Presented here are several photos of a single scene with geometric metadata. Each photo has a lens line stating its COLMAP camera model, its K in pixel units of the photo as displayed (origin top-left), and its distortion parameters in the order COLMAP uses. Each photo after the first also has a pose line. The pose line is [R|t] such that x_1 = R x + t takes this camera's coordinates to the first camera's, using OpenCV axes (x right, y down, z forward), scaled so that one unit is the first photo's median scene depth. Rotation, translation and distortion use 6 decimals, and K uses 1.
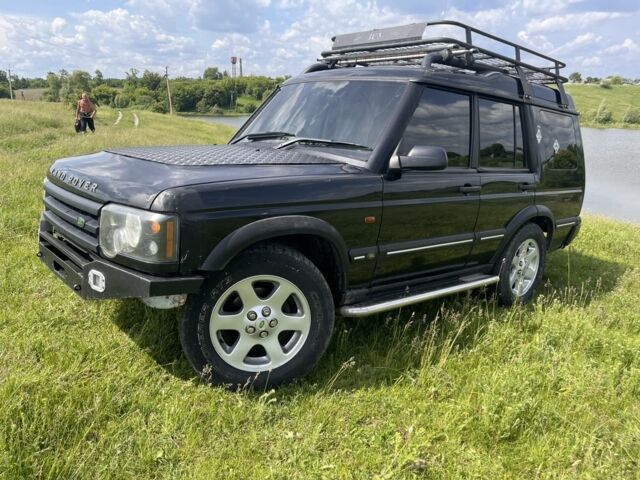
lens RADIAL K [[497.3, 0, 317.4], [0, 497.3, 268.2], [0, 0, 1]] dist [0.087541, -0.117547]
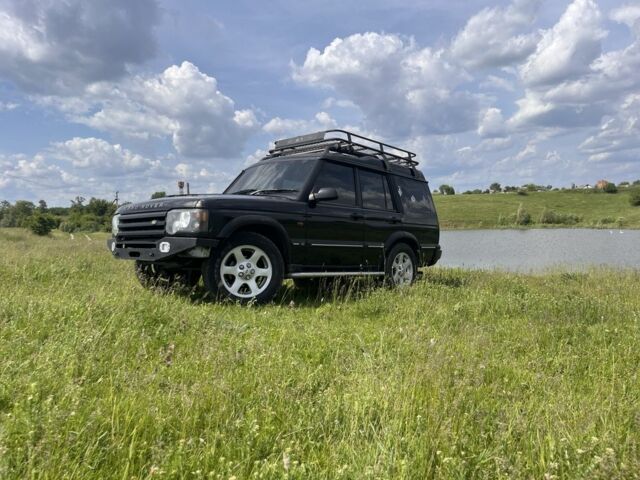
lens RADIAL K [[497.3, 0, 317.4], [0, 497.3, 268.2], [0, 0, 1]] dist [0.087541, -0.117547]
pose [[0.993465, -0.055444, 0.099766, -0.027579], [0.075803, 0.973986, -0.213556, 0.465452], [-0.085330, 0.219723, 0.971823, -0.791513]]
